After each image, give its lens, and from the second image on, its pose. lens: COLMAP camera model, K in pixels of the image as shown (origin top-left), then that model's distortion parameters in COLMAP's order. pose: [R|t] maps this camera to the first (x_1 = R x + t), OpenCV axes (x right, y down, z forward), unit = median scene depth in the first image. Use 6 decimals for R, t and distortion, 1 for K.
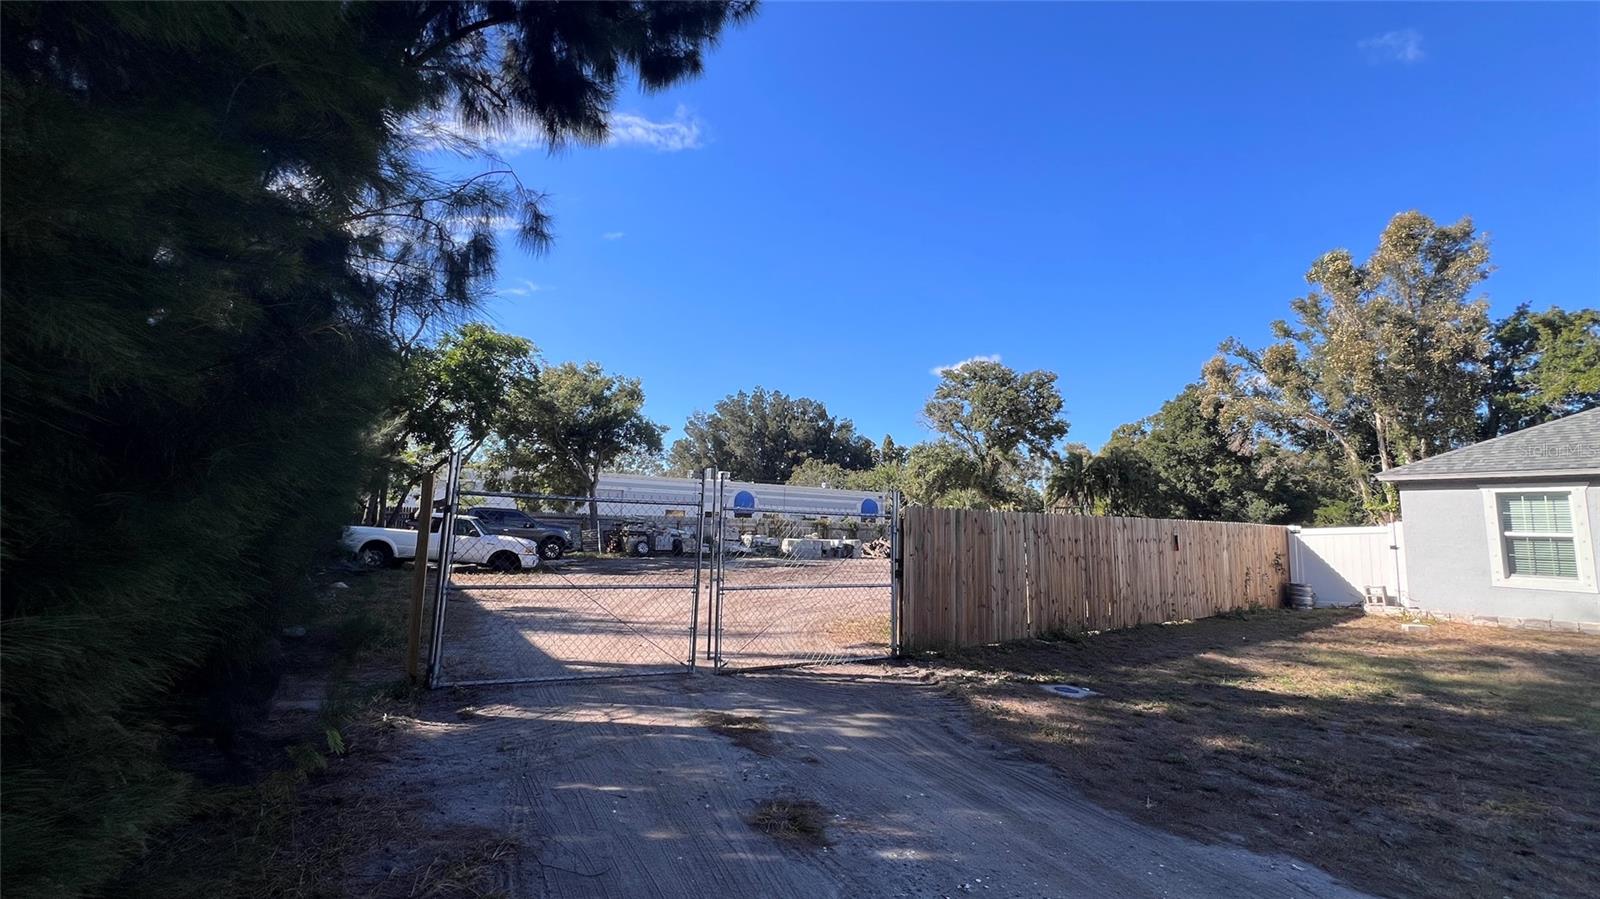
lens RADIAL K [[602.7, 0, 800.0], [0, 602.7, 449.5], [0, 0, 1]] dist [-0.000116, -0.000013]
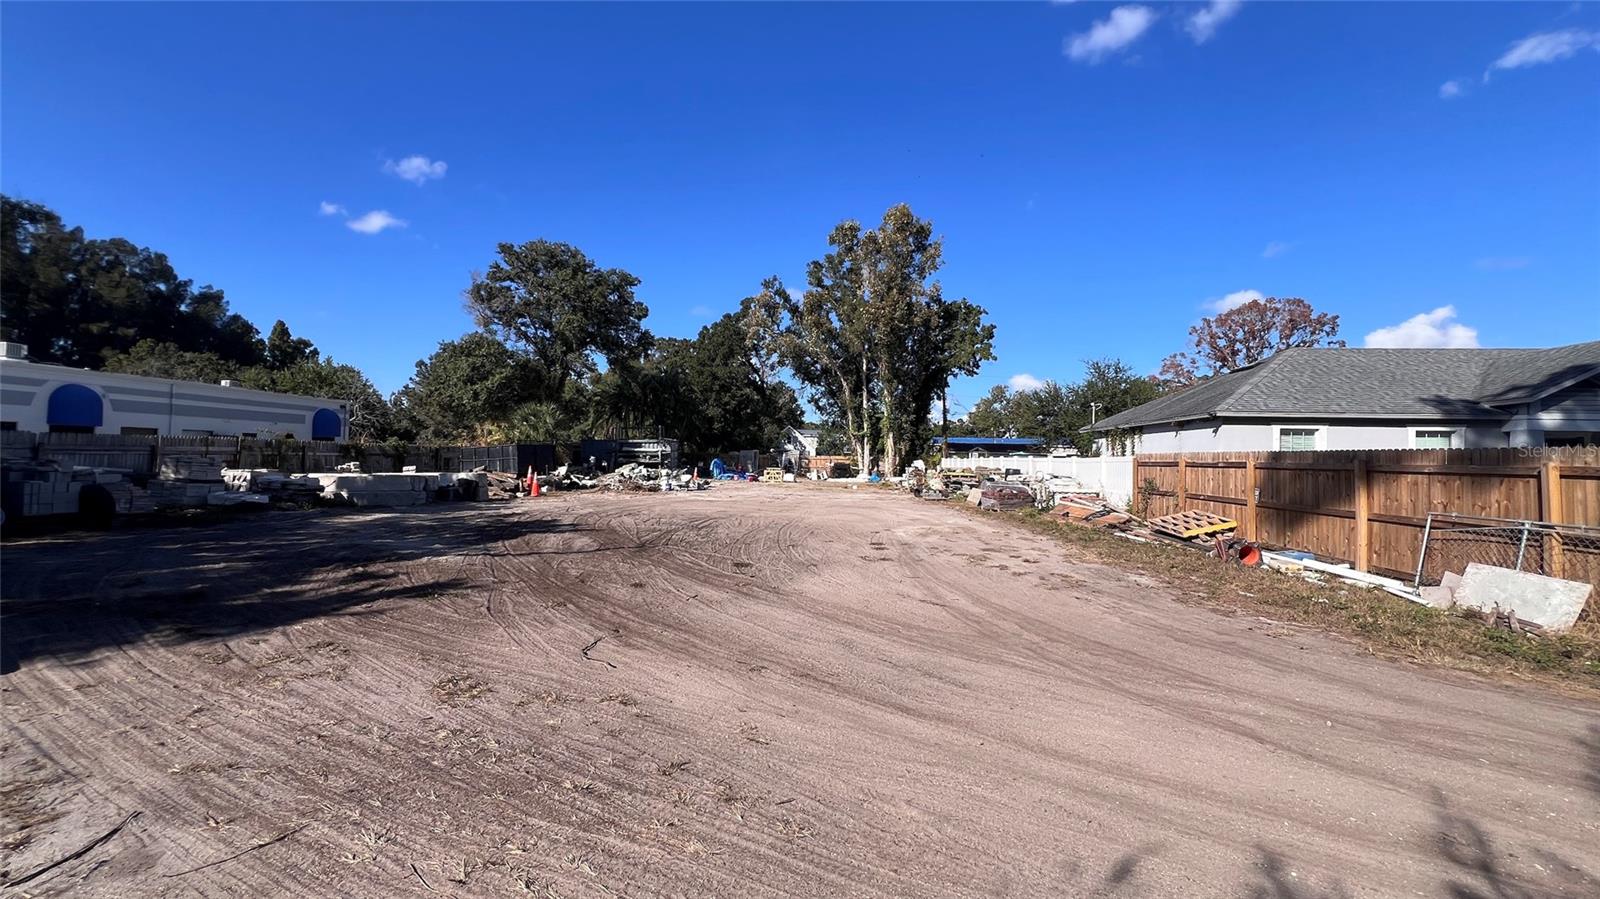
lens RADIAL K [[626.6, 0, 800.0], [0, 626.6, 449.5], [0, 0, 1]] dist [-0.000911, -0.000175]
pose [[0.650223, -0.005510, 0.759724, -0.118406], [-0.095251, 0.991492, 0.088713, 0.019792], [-0.753749, -0.130048, 0.644166, 0.186073]]
